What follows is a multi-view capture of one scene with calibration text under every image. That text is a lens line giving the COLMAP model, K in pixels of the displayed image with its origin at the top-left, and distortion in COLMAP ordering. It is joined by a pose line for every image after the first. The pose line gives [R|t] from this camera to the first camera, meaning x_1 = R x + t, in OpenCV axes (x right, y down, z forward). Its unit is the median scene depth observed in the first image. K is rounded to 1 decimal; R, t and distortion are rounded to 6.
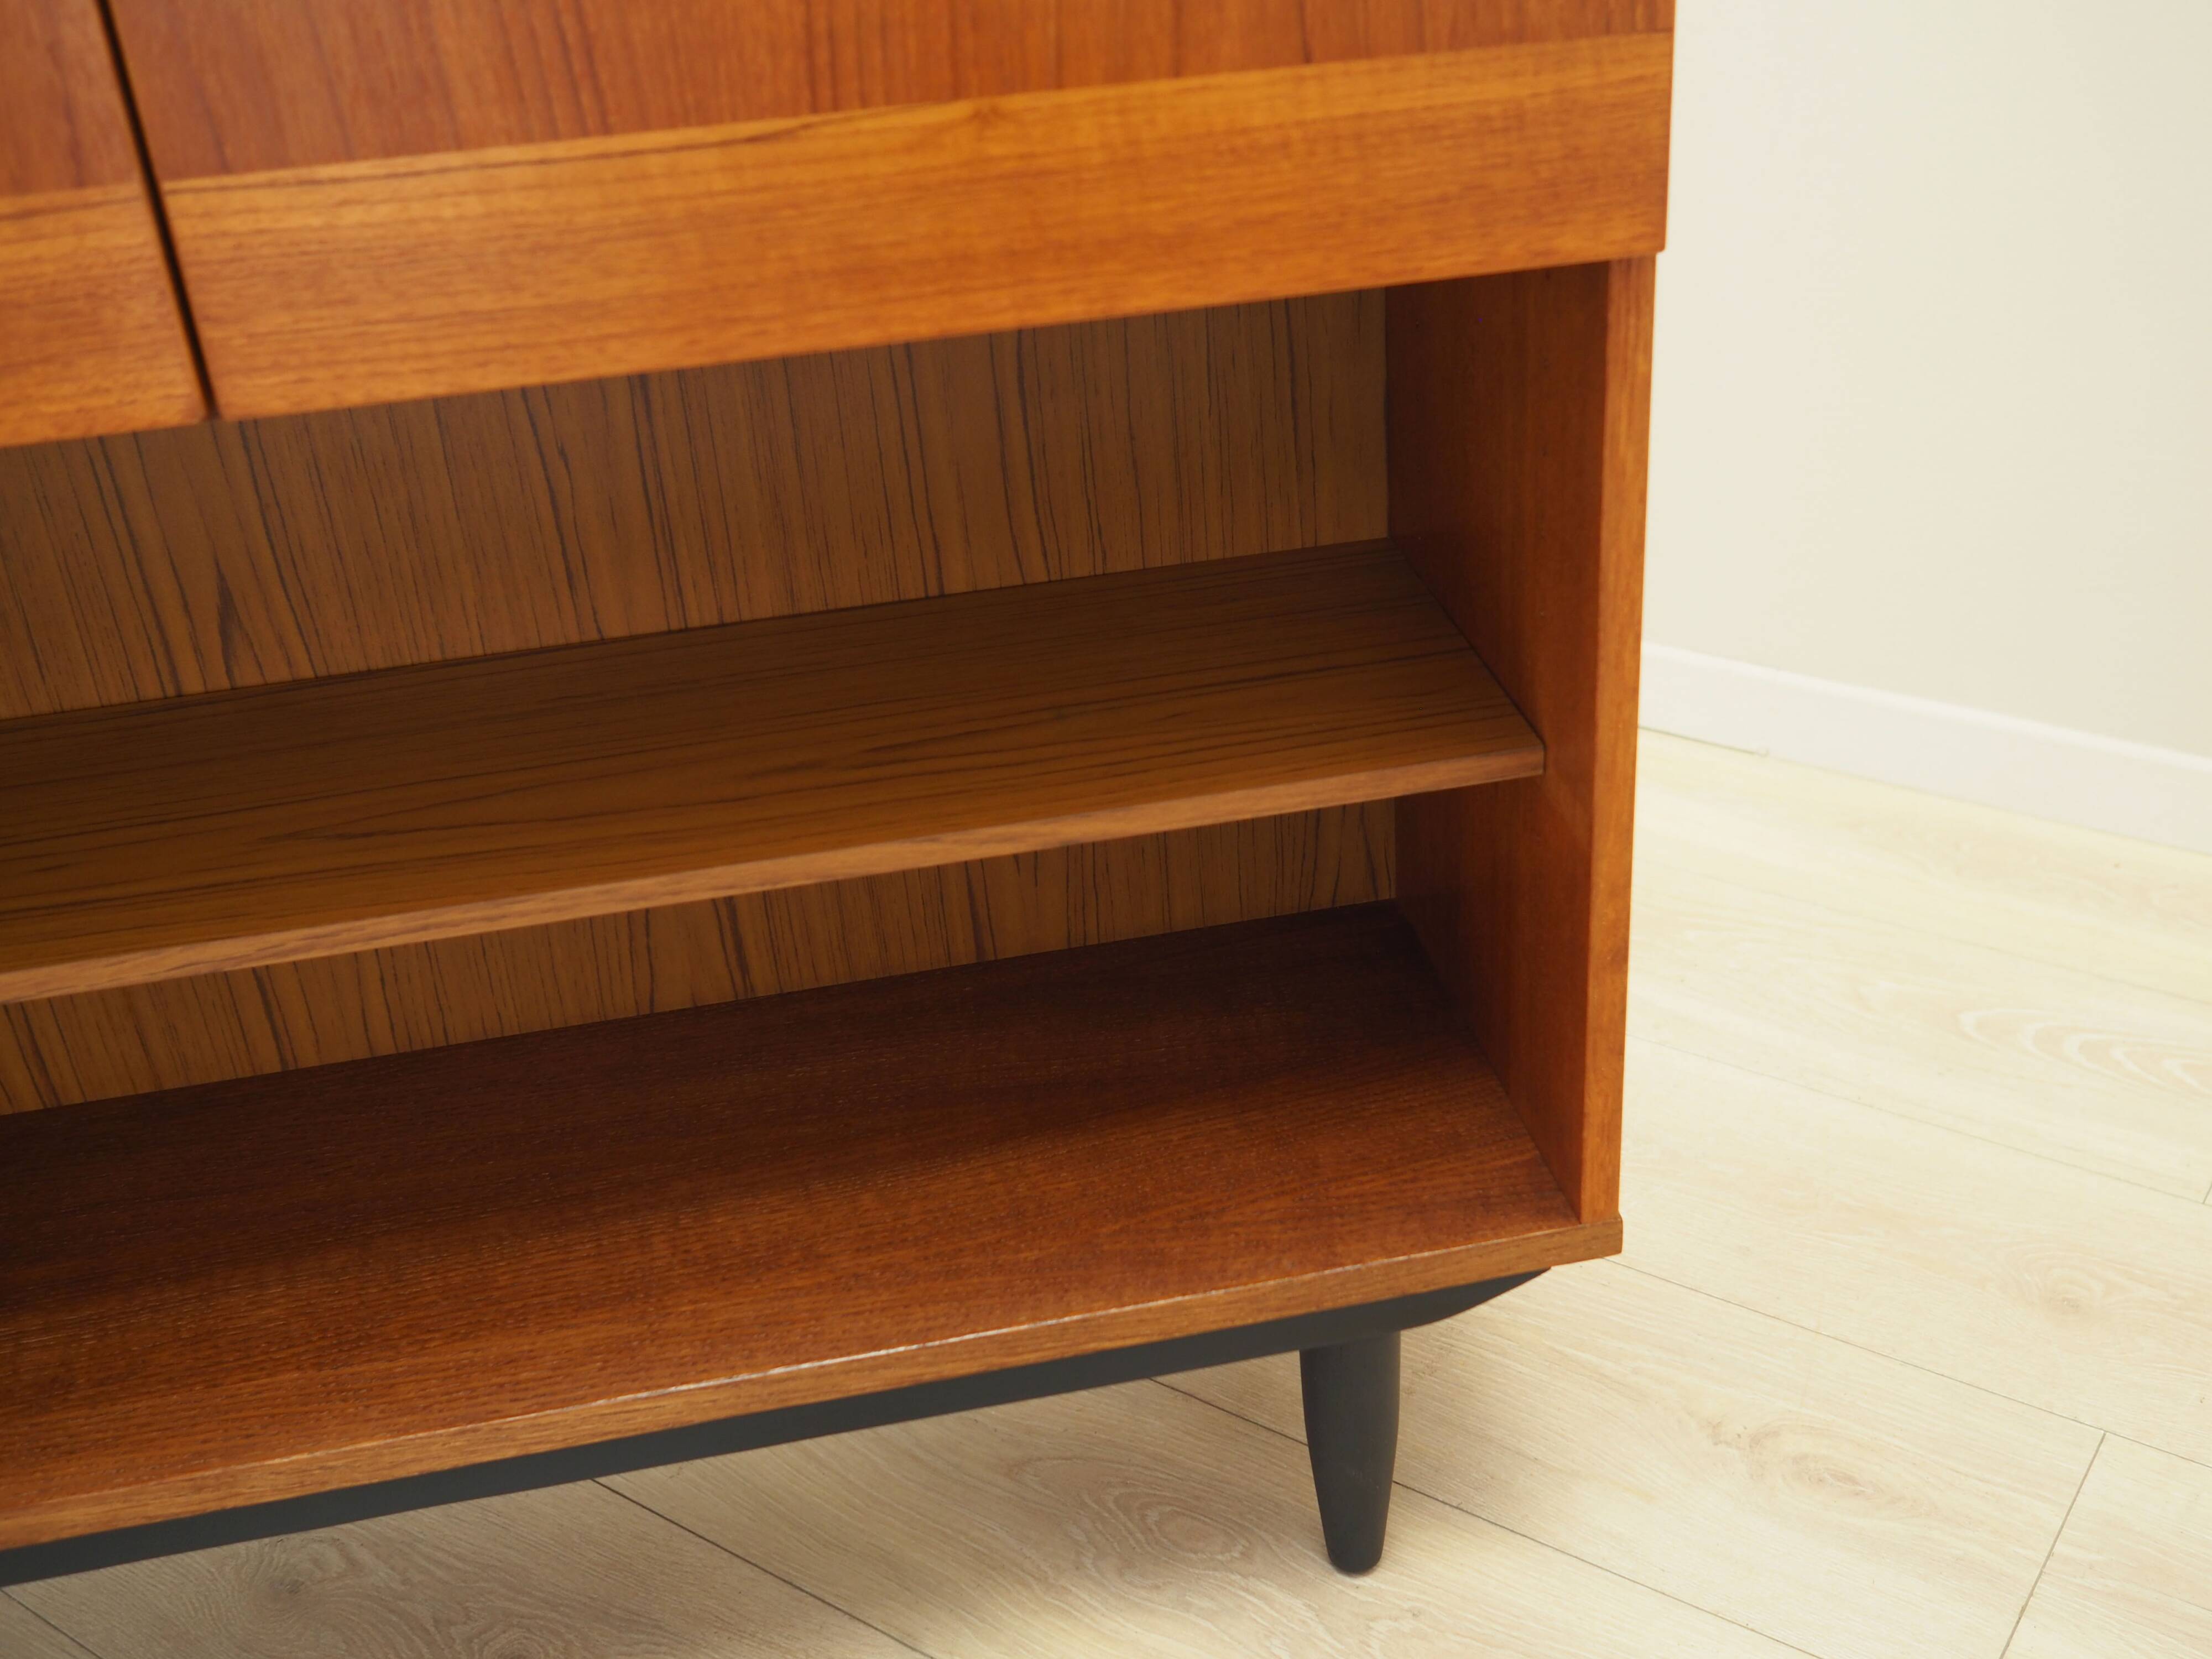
lens RADIAL K [[2385.4, 0, 1195.8], [0, 2385.4, 865.9], [0, 0, 1]] dist [-0.044663, 0.046105]
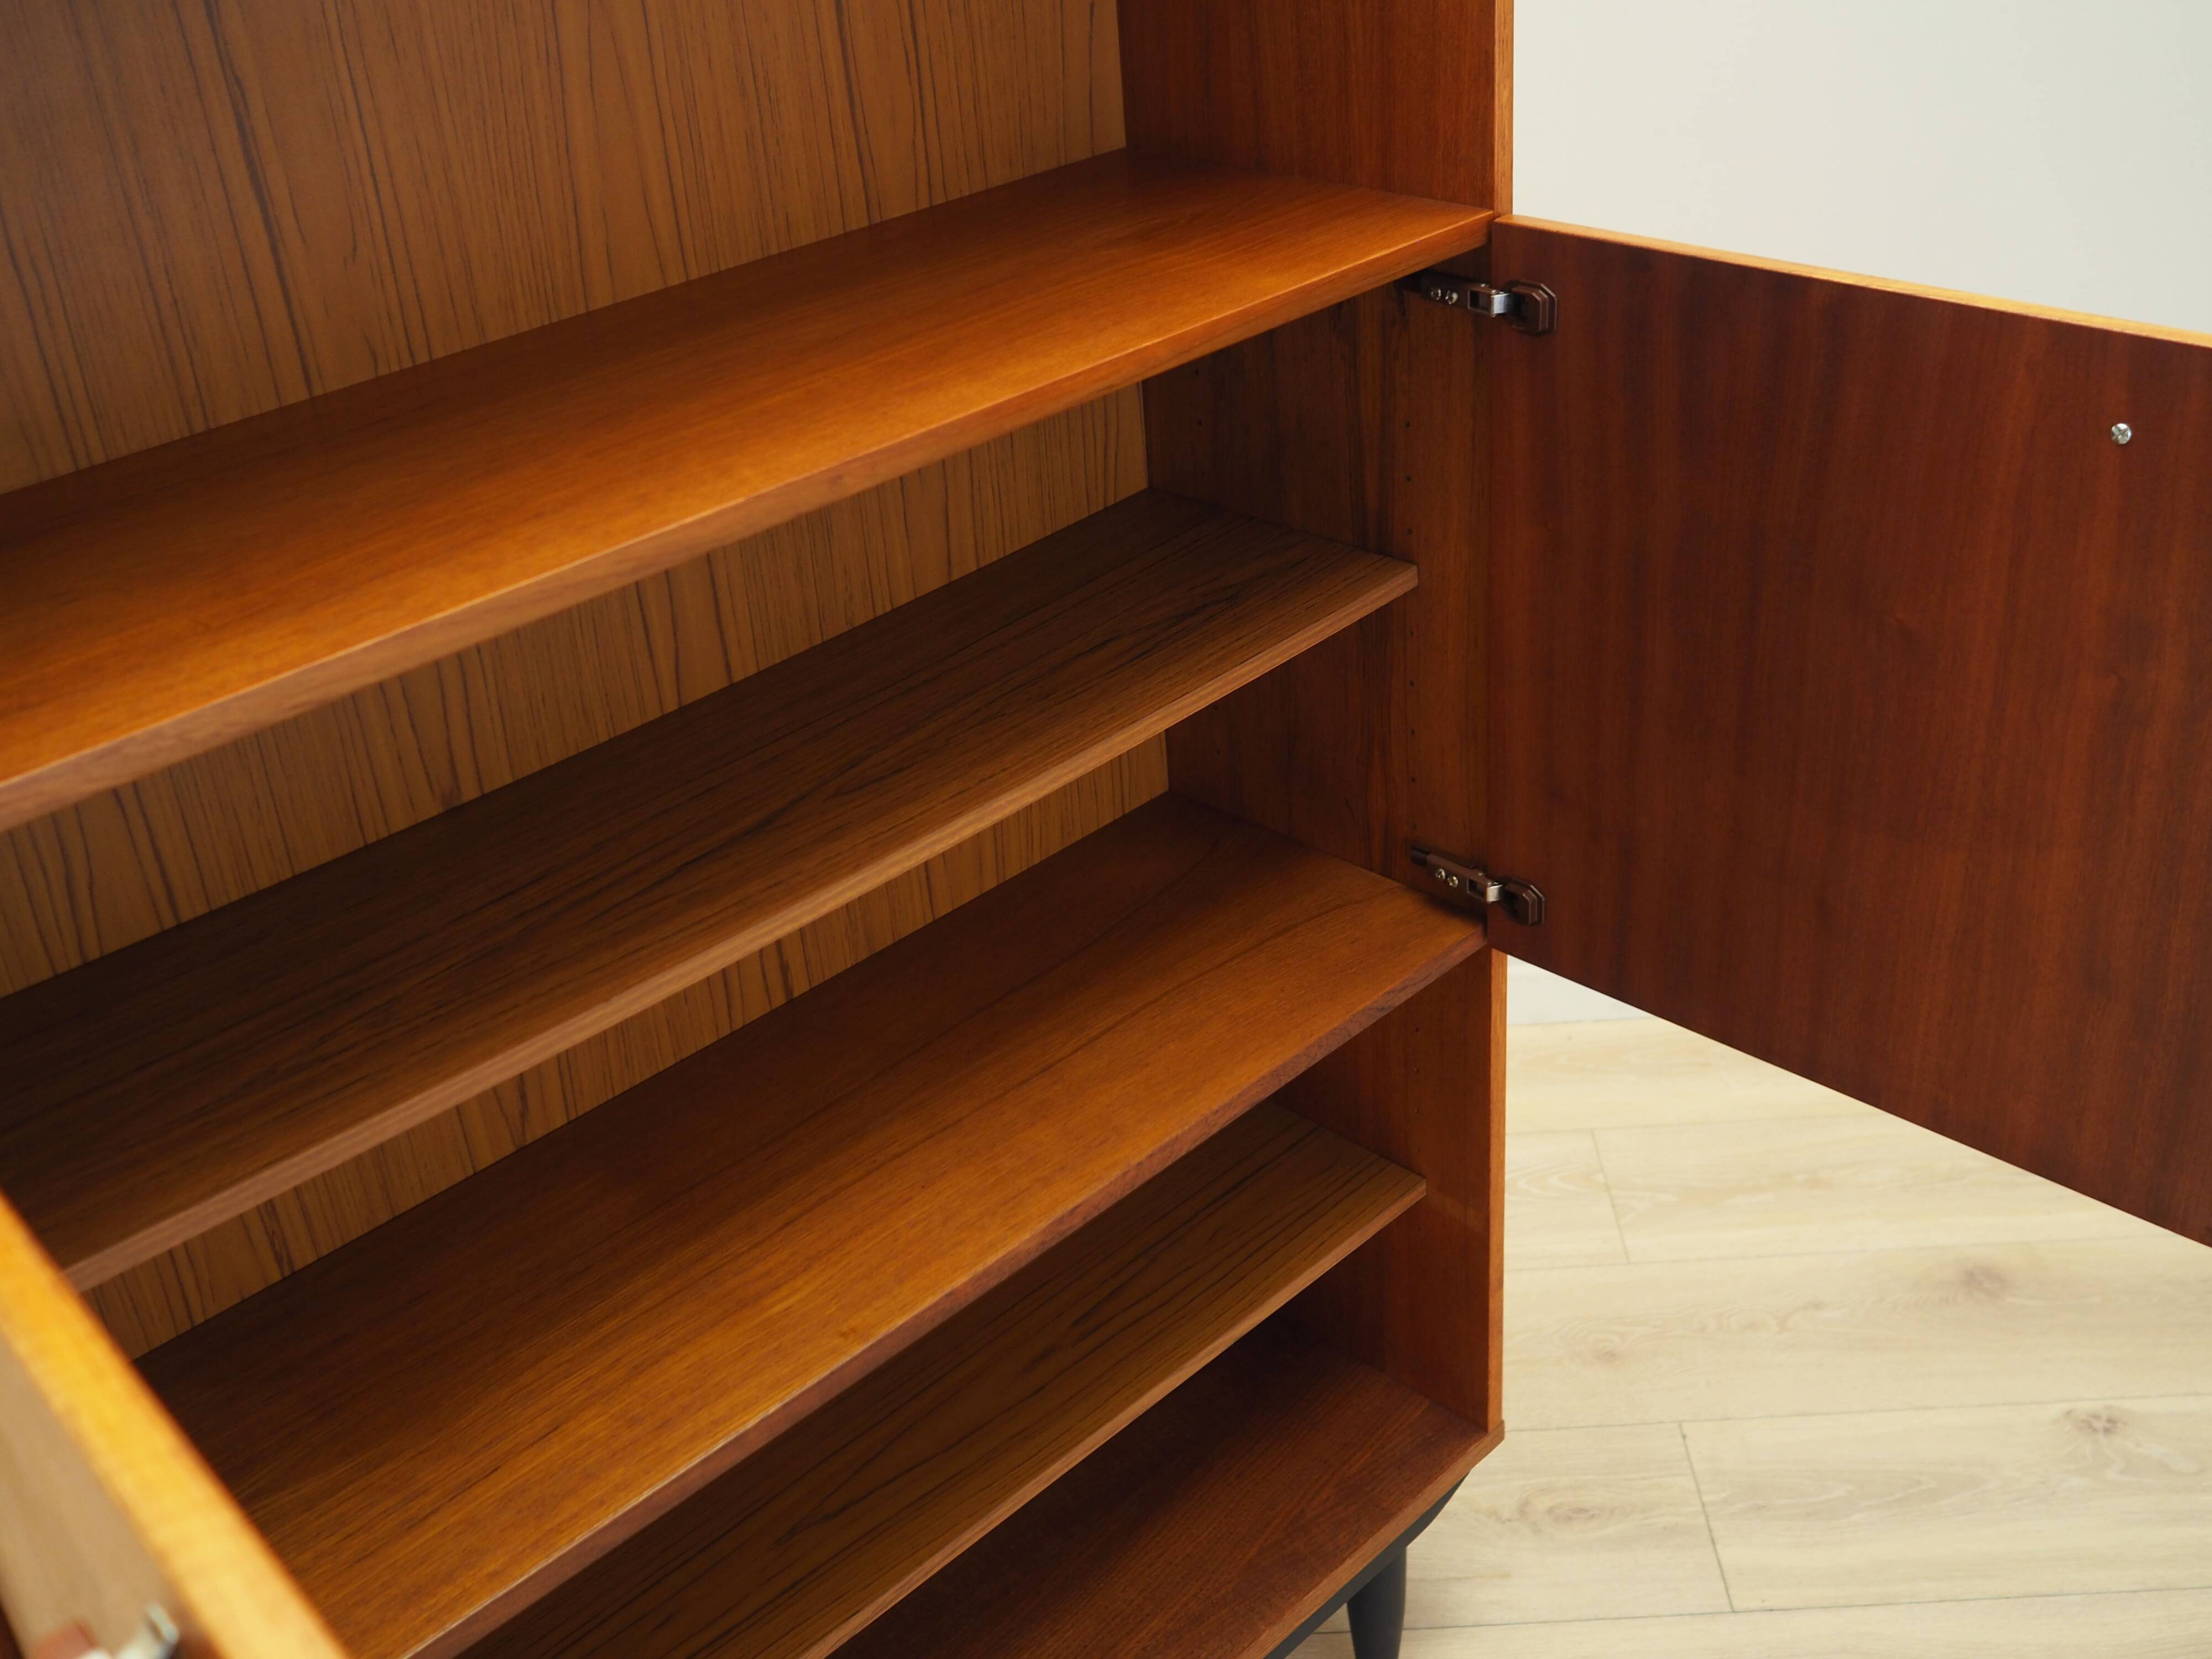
lens RADIAL K [[2362.8, 0, 1122.7], [0, 2362.8, 808.6], [0, 0, 1]] dist [-0.012211, -0.022205]
pose [[0.835554, -0.267513, 0.479881, -0.731858], [0.293602, 0.955685, 0.021542, -0.381065], [-0.464378, 0.122895, 0.877069, -0.400092]]
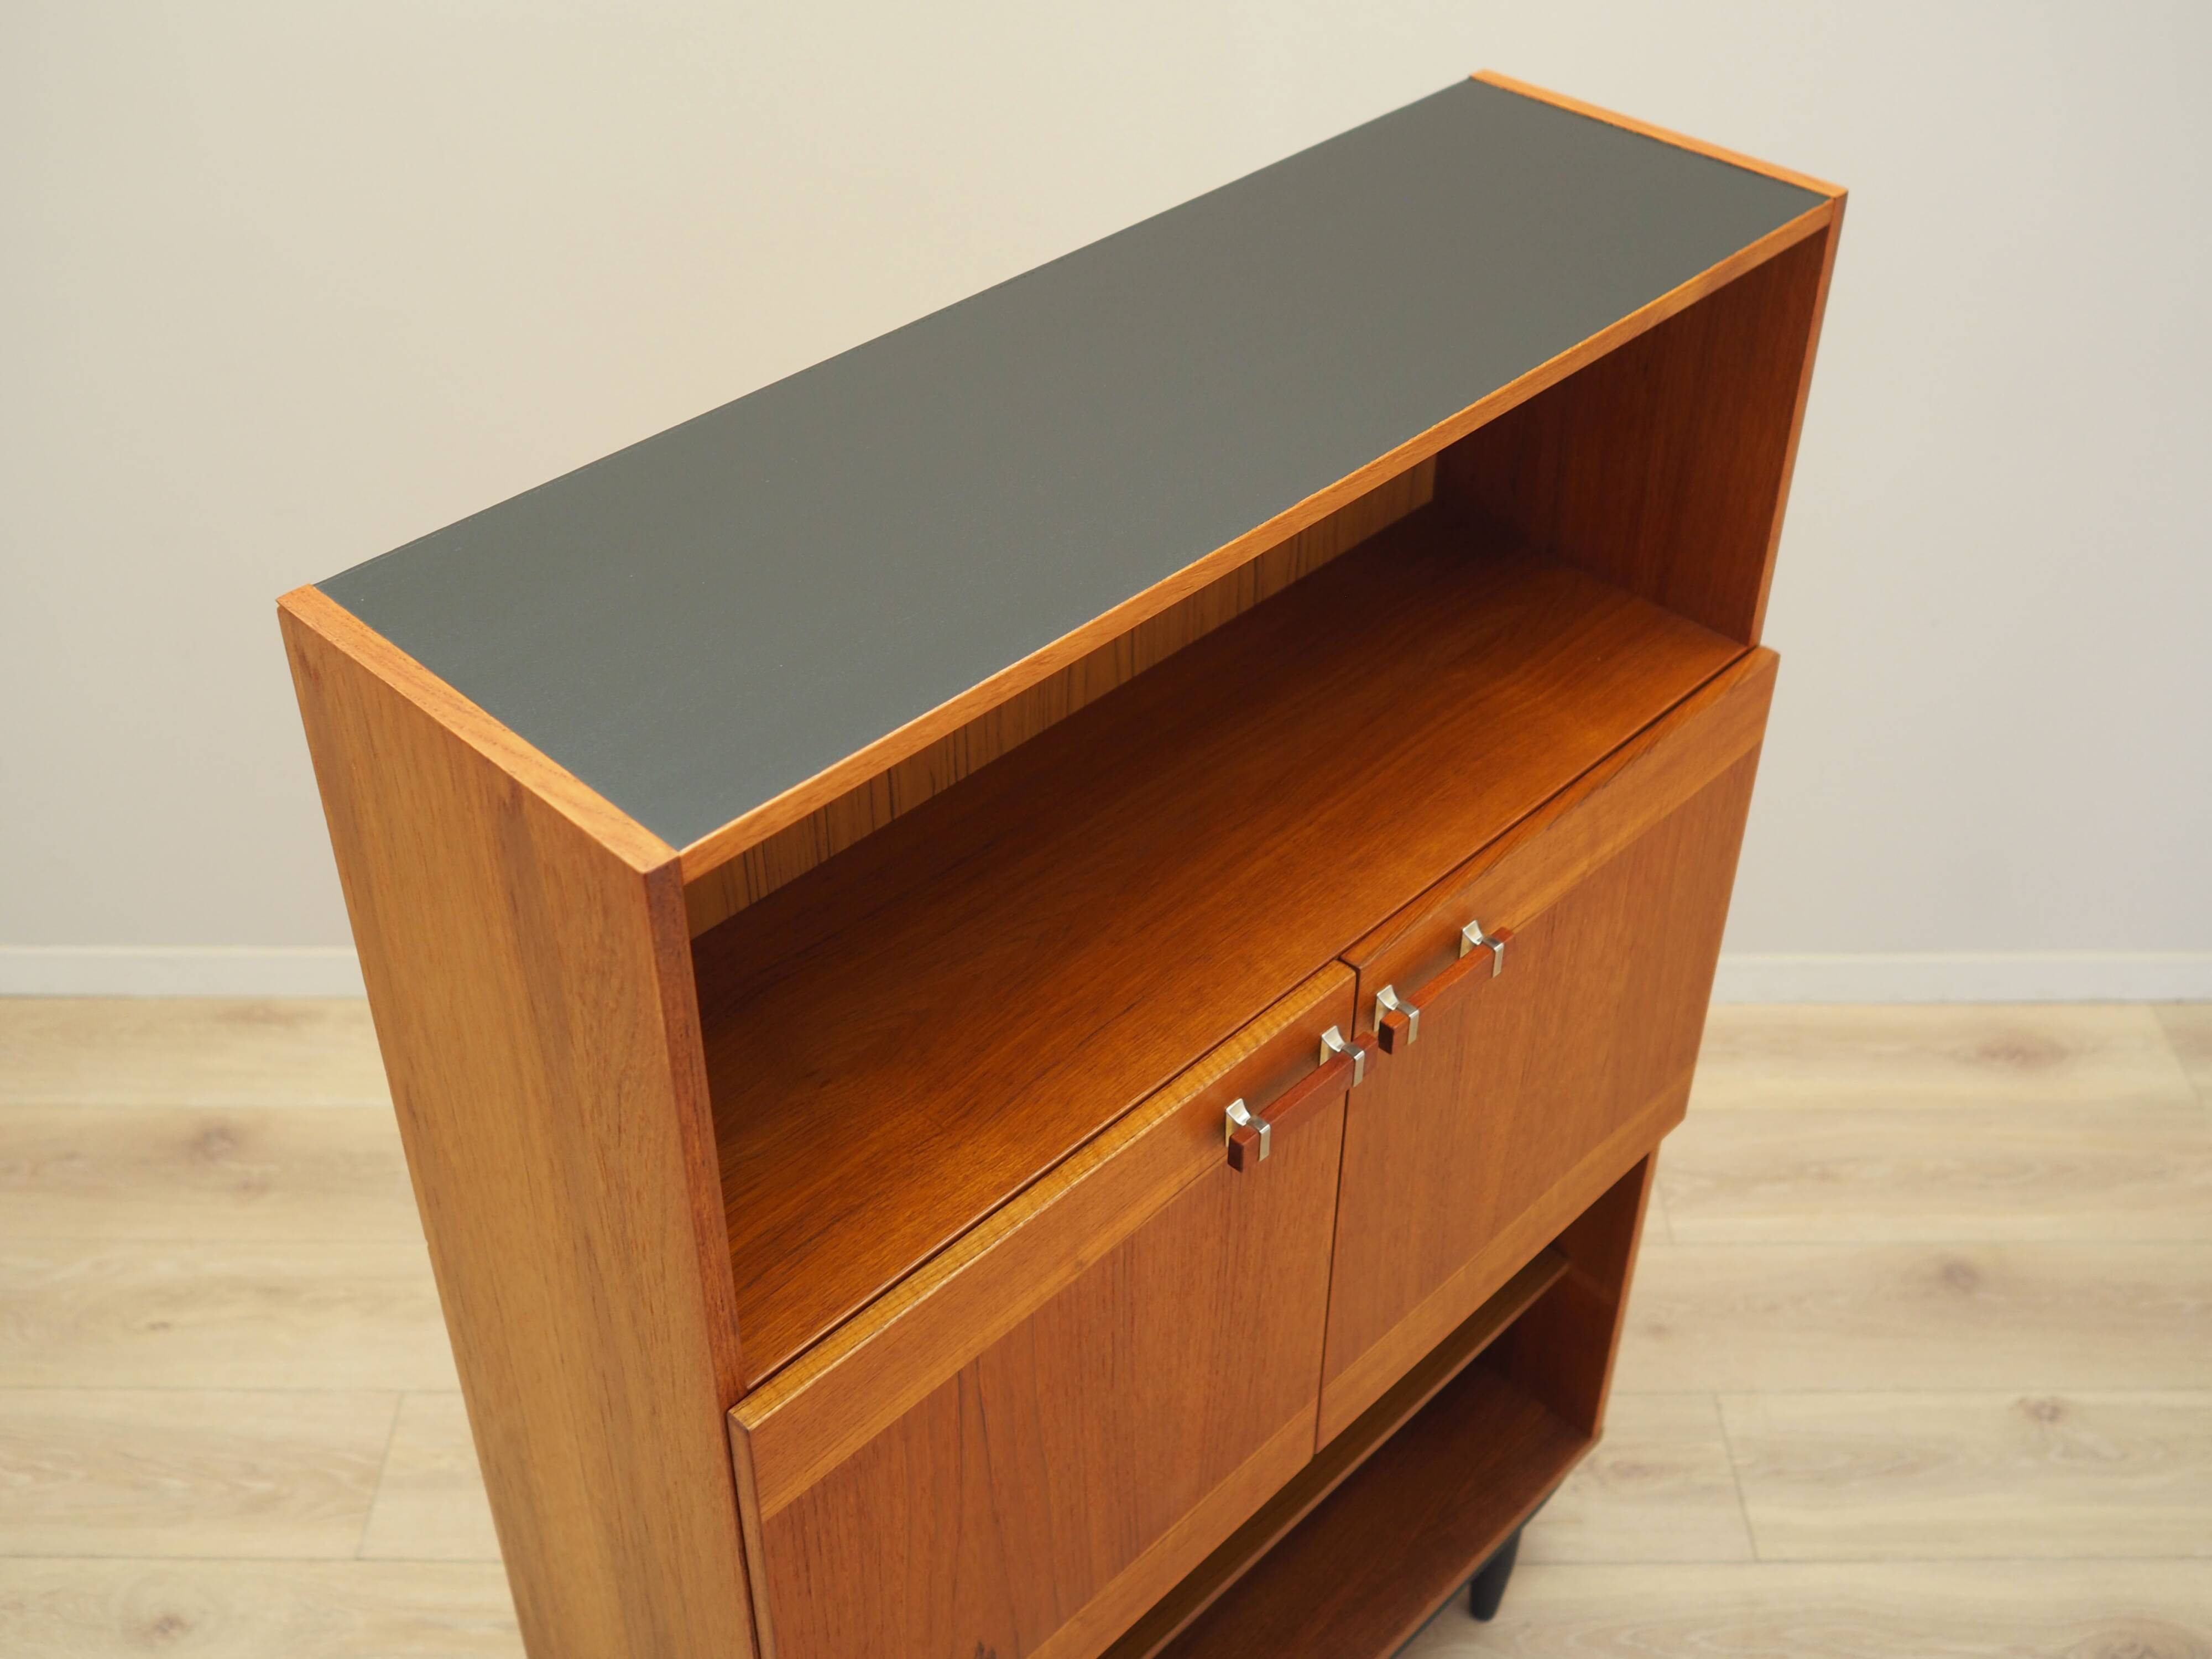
lens RADIAL K [[2427.1, 0, 1112.1], [0, 2427.1, 760.4], [0, 0, 1]] dist [-0.024948, 0.026805]
pose [[0.826975, -0.289881, 0.481748, -1.068411], [0.234933, 0.956613, 0.172330, -0.910298], [-0.510802, -0.029334, 0.859198, -0.644412]]
